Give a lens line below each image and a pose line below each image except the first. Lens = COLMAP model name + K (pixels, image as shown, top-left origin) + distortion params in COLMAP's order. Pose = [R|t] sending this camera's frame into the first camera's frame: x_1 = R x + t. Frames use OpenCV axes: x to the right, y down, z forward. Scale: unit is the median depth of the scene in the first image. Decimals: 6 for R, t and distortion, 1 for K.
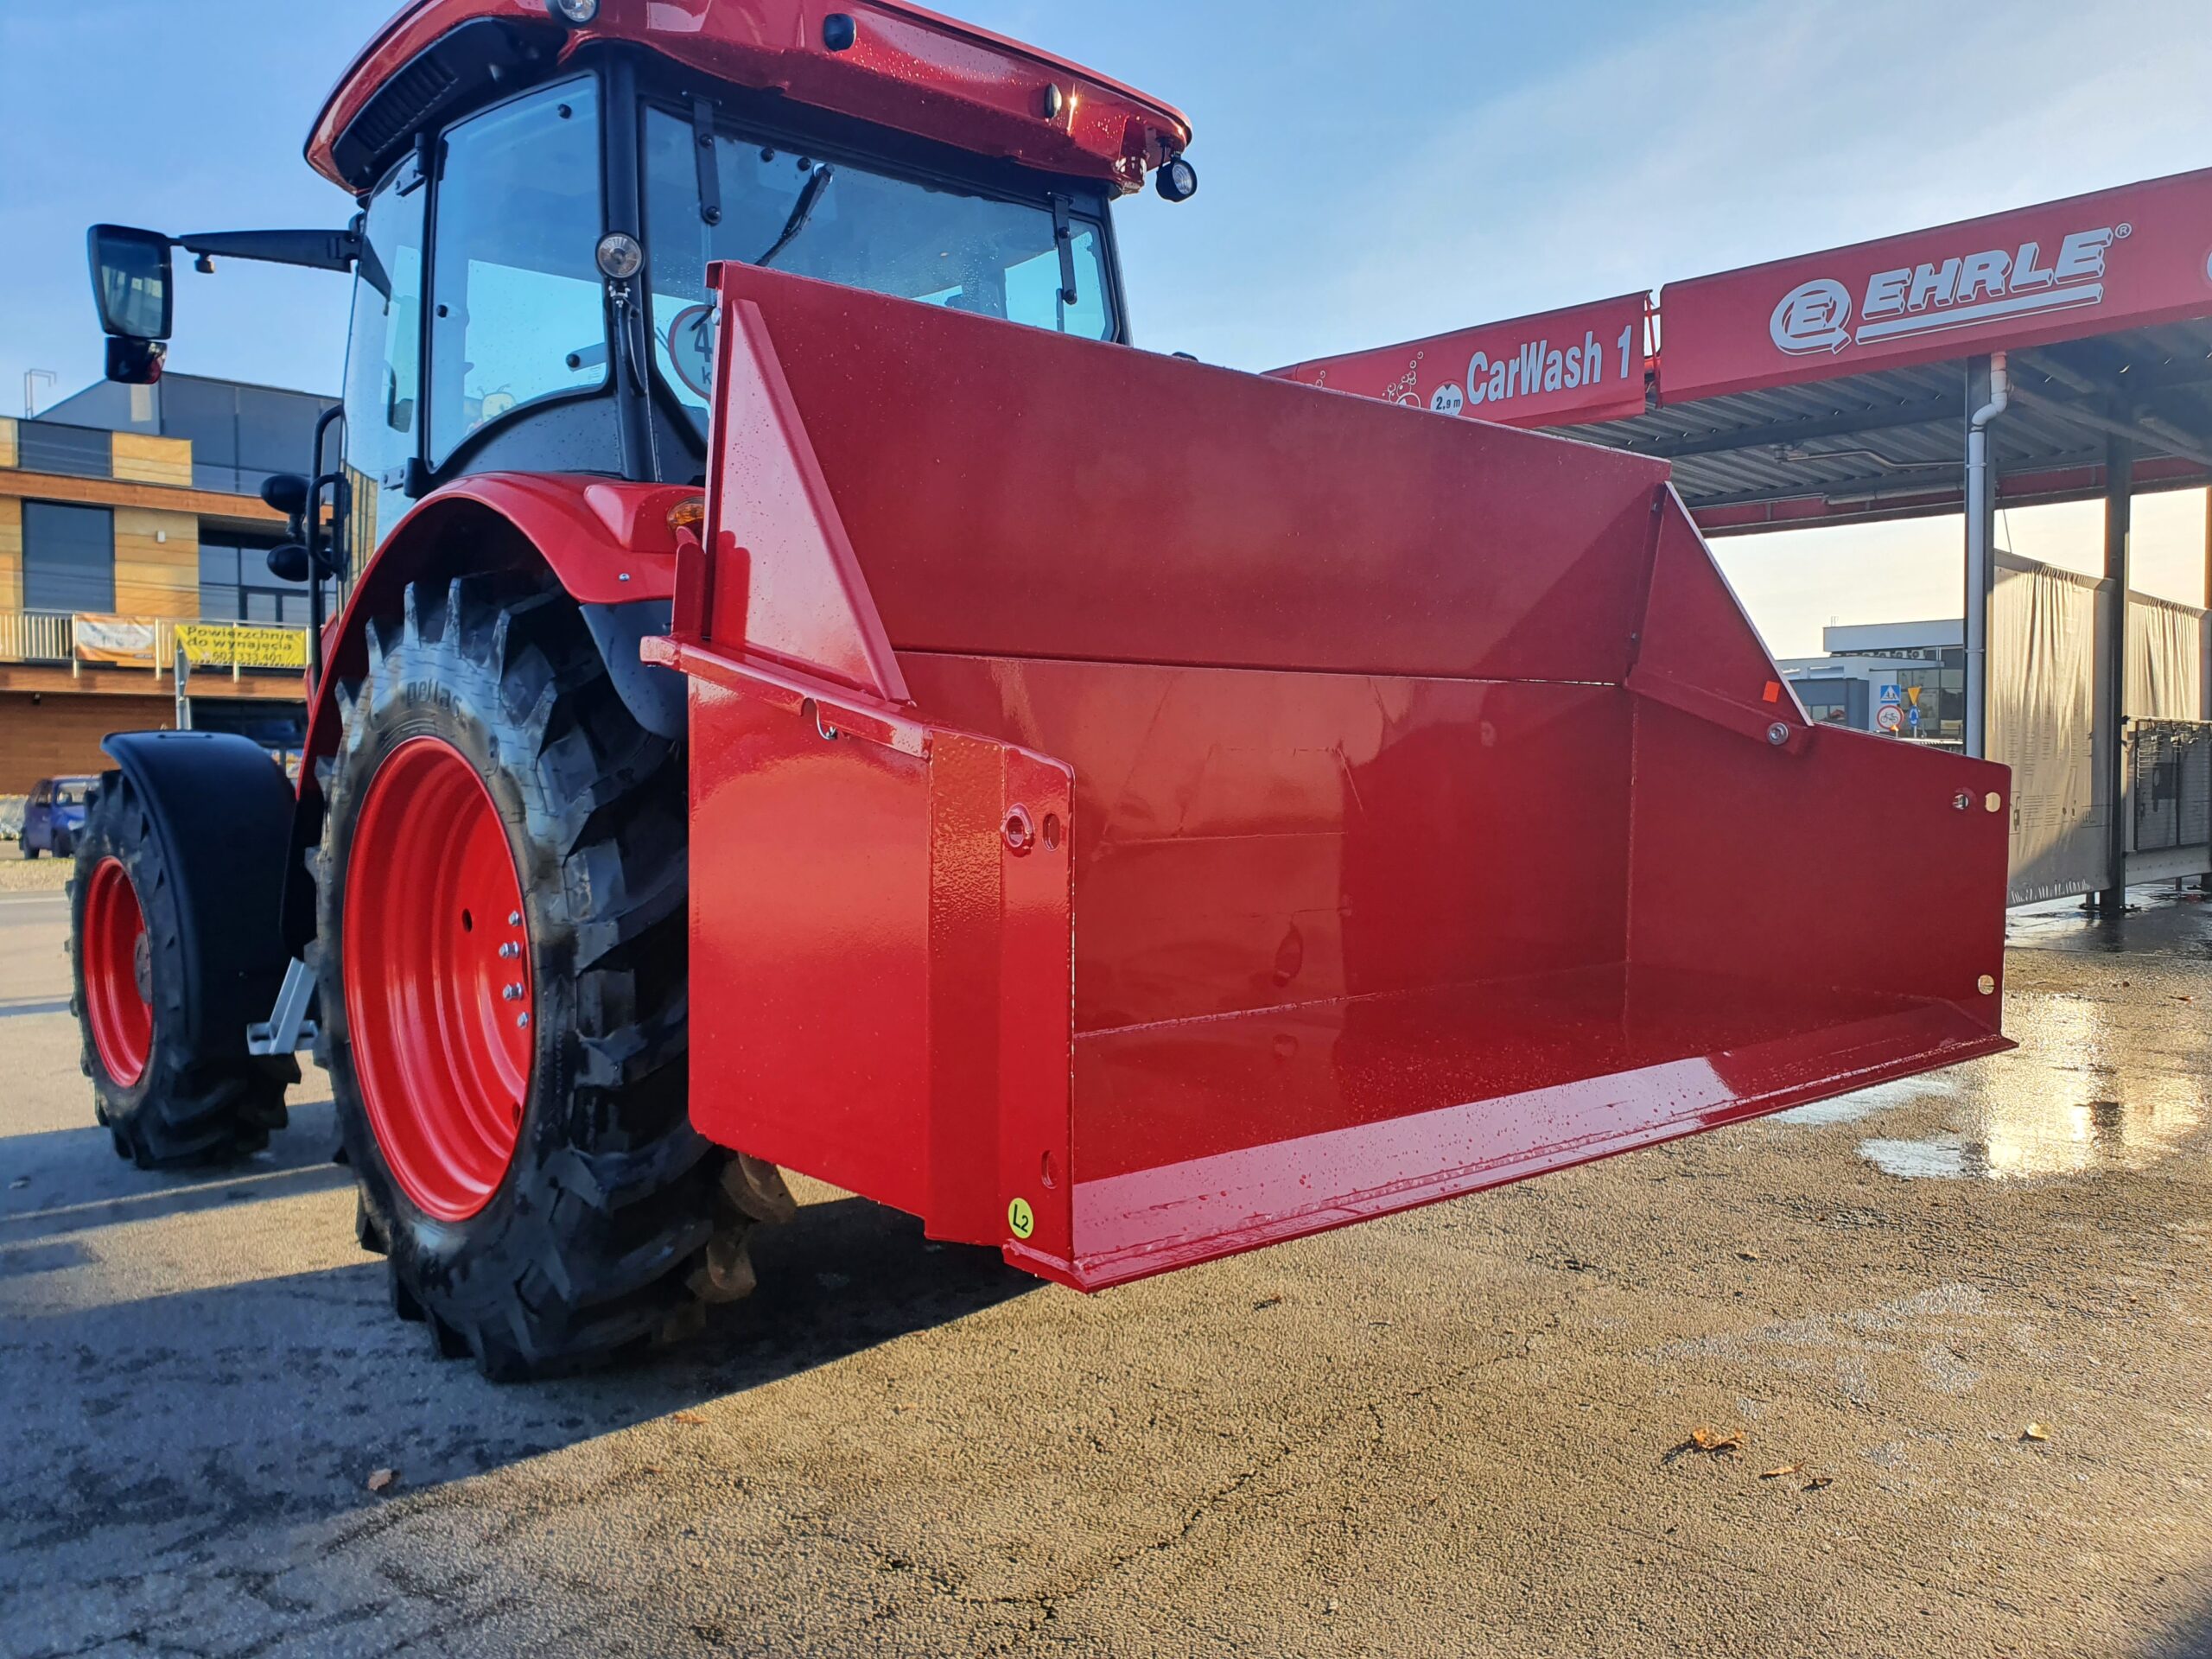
lens RADIAL K [[1742.6, 0, 1127.1], [0, 1742.6, 836.6], [0, 0, 1]] dist [-0.037160, 0.092551]
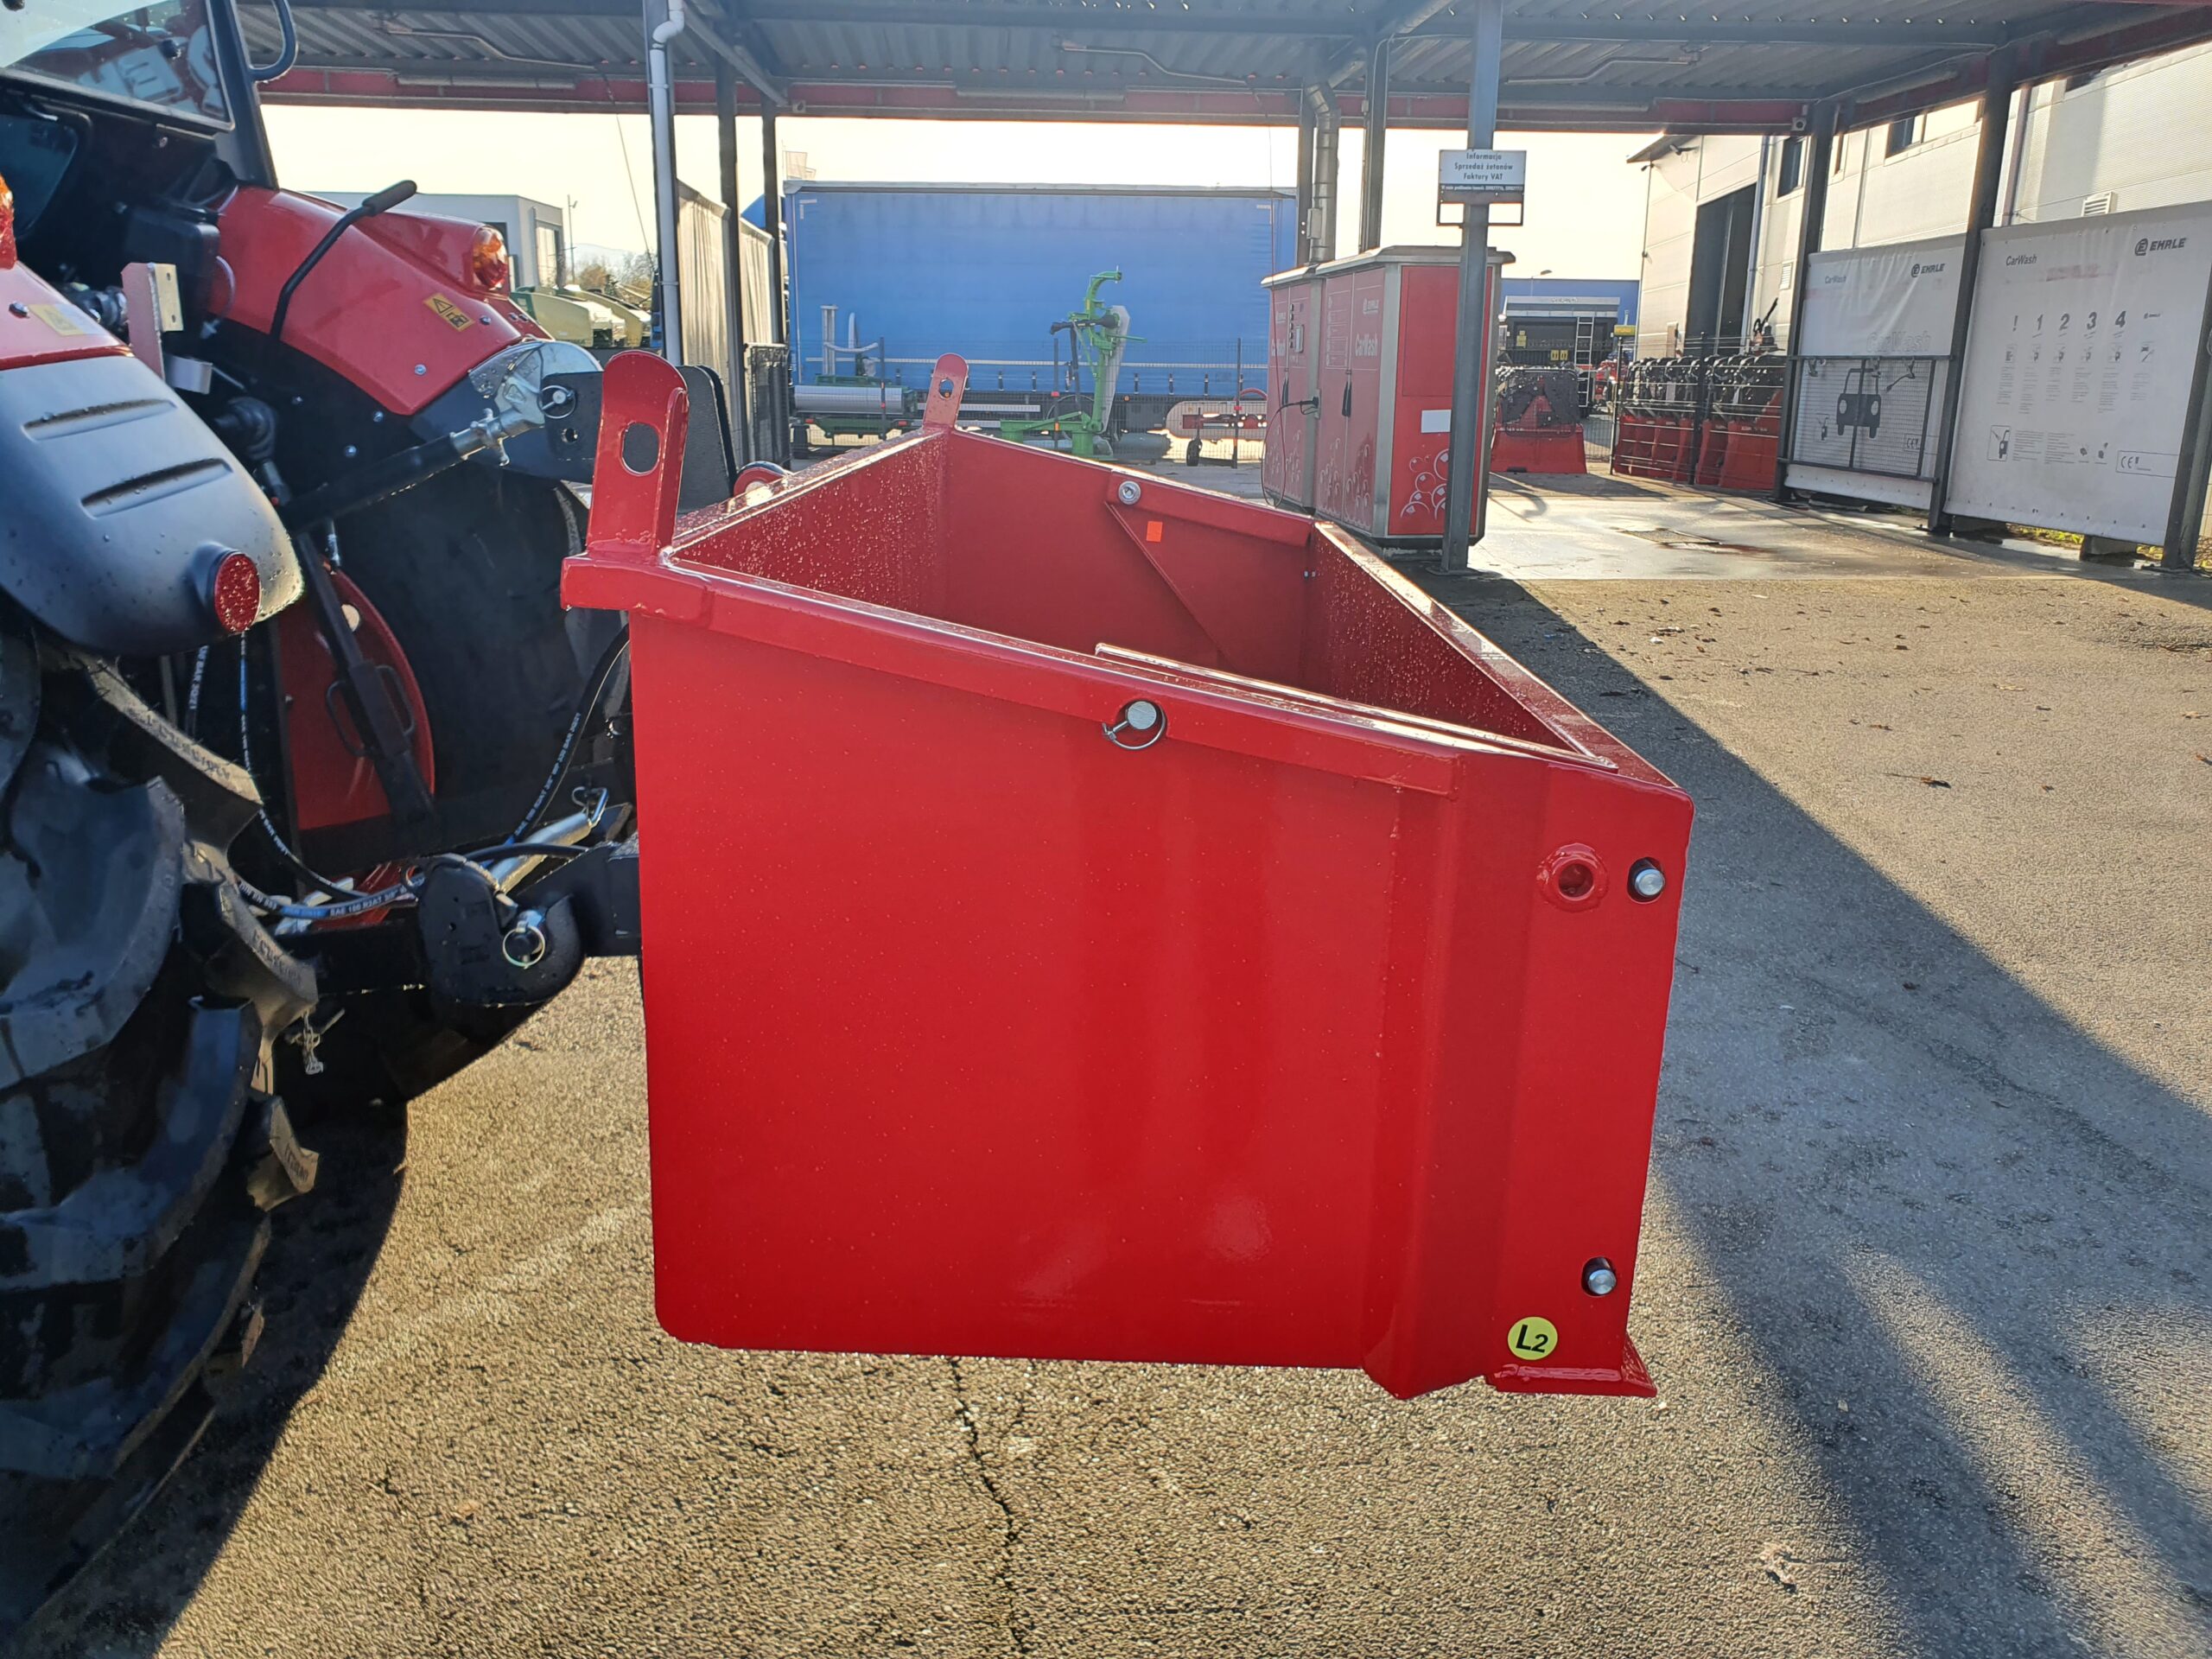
lens RADIAL K [[1715.7, 0, 1106.0], [0, 1715.7, 829.5], [0, 0, 1]] dist [0.029880, -0.006381]
pose [[0.667490, -0.186523, 0.720879, -0.401343], [0.014411, 0.971173, 0.237941, -0.110360], [-0.744480, -0.148434, 0.650936, 0.363222]]
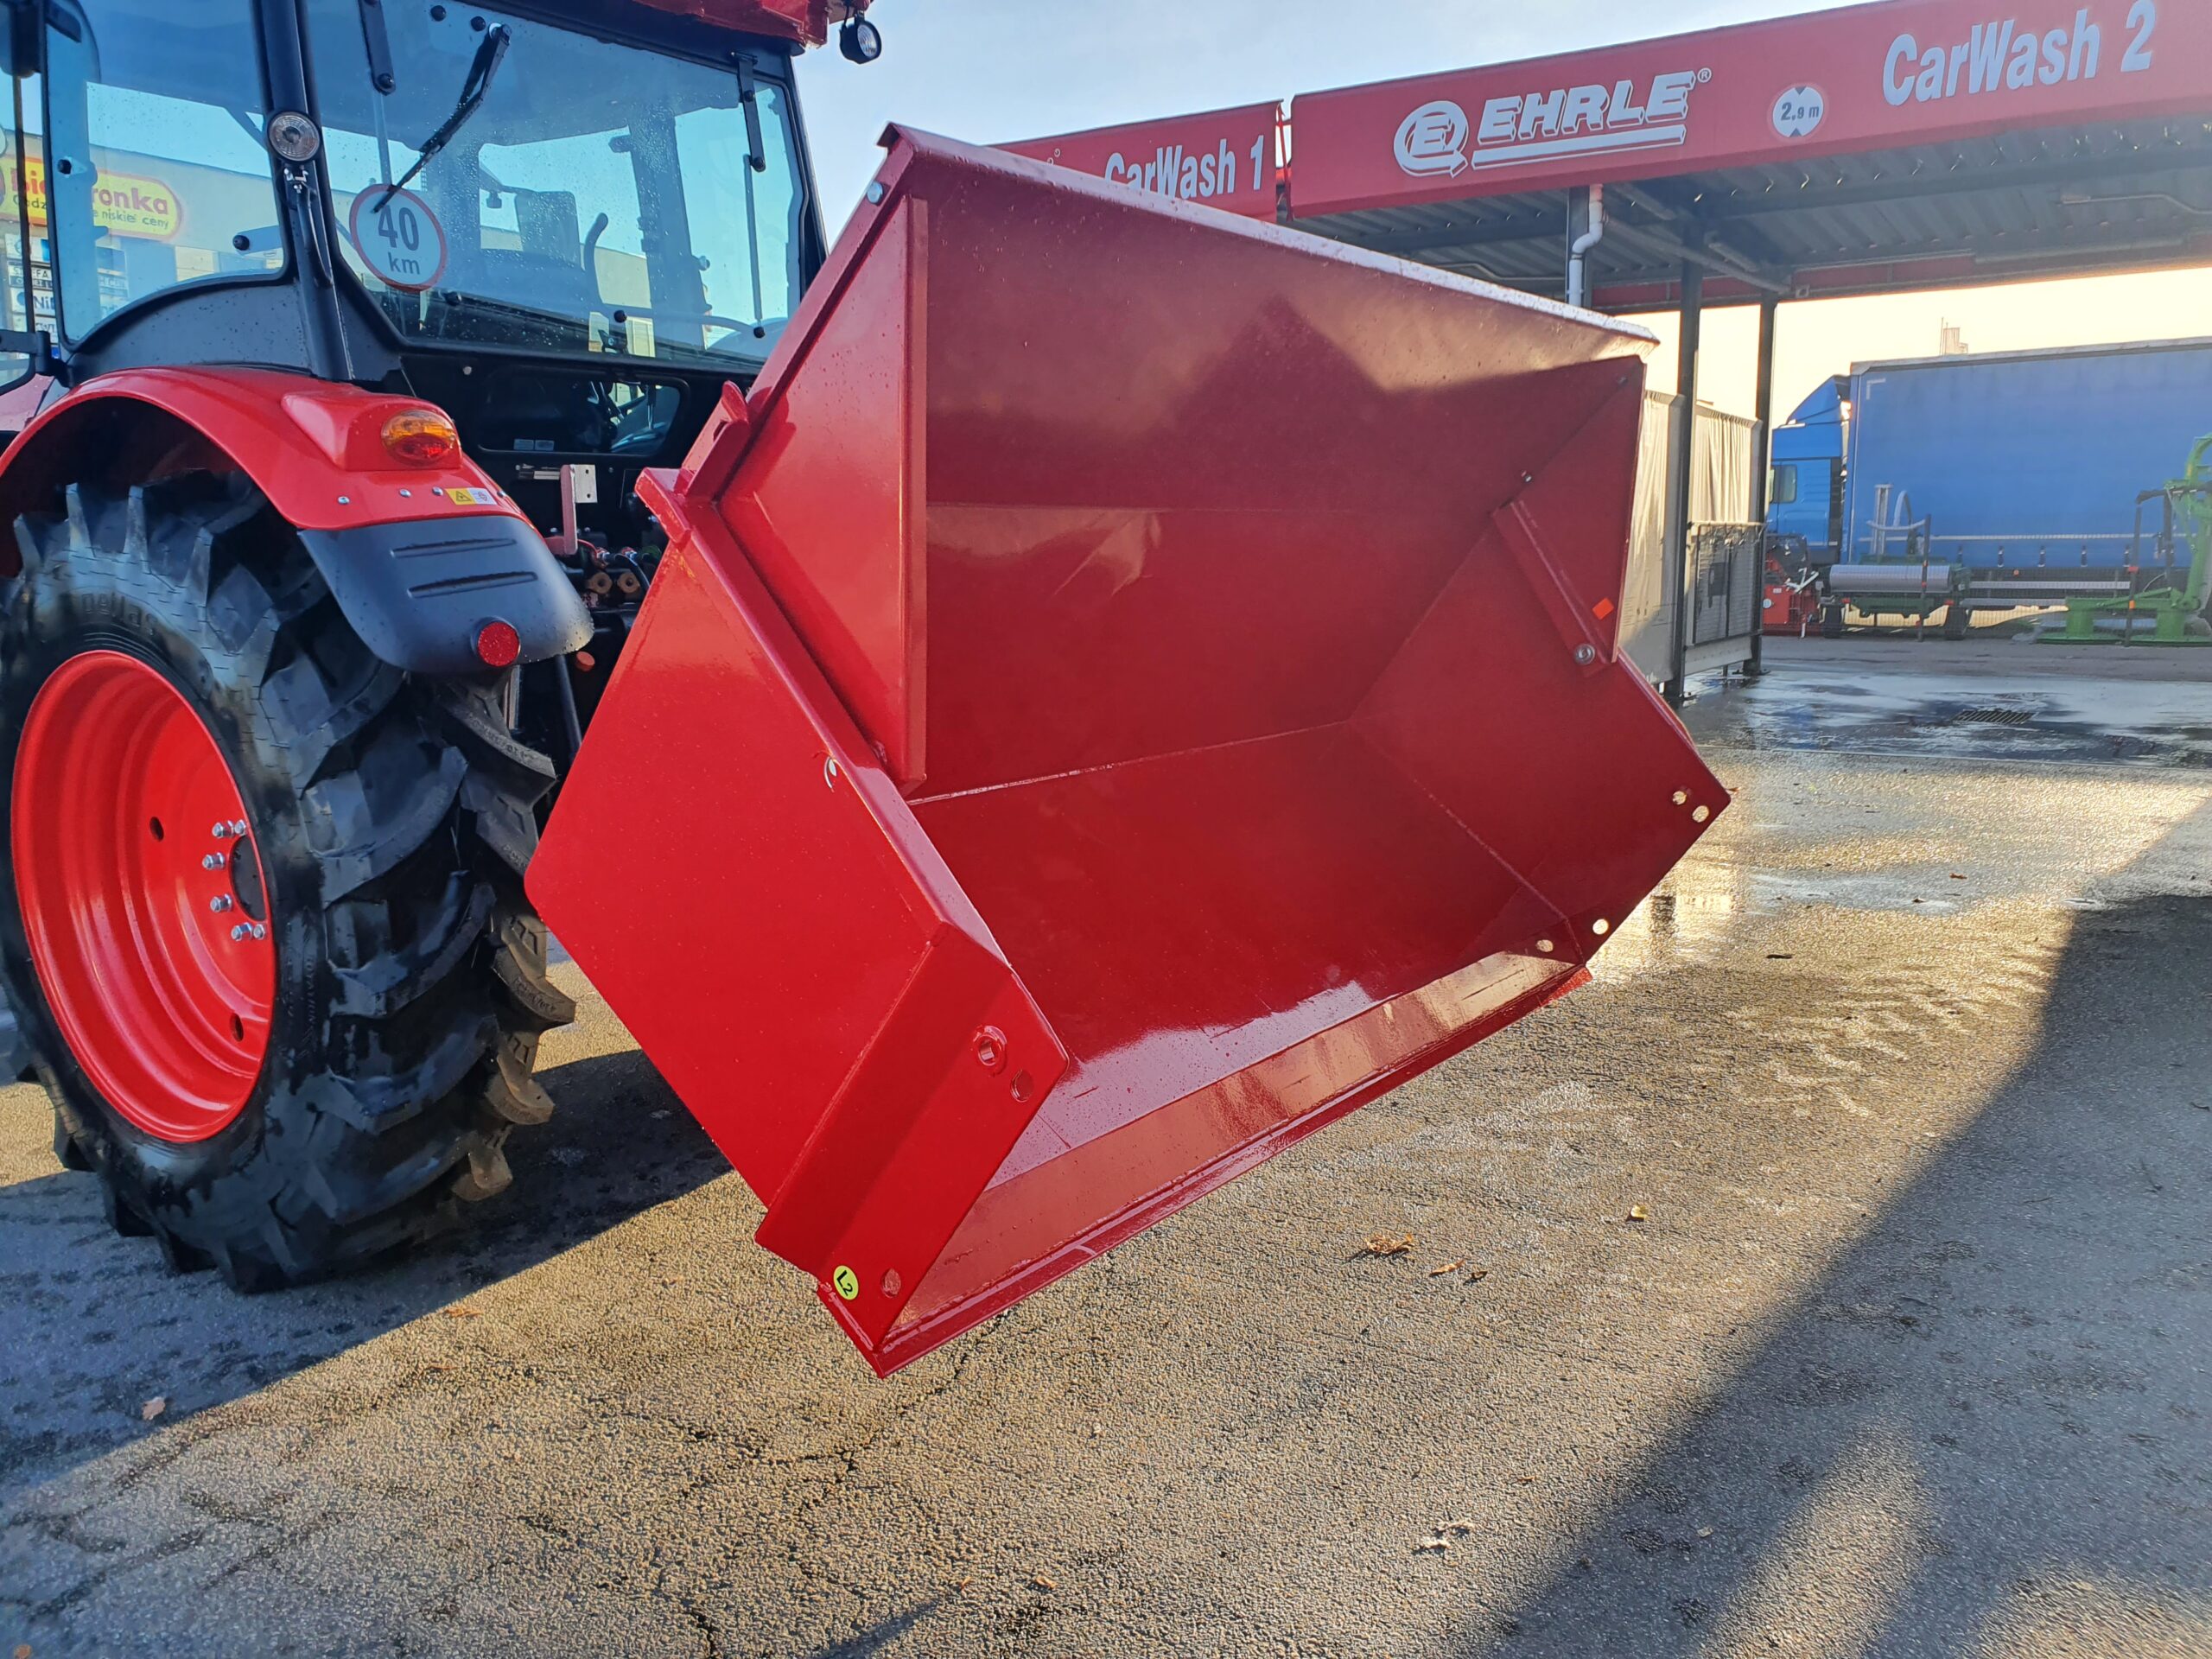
lens RADIAL K [[1732.3, 0, 1136.4], [0, 1732.3, 848.2], [0, 0, 1]] dist [-0.012364, 0.046614]
pose [[0.975329, -0.041796, 0.216764, -0.066485], [0.012036, 0.990521, 0.136834, -0.074519], [-0.220428, -0.130849, 0.966587, -0.055916]]
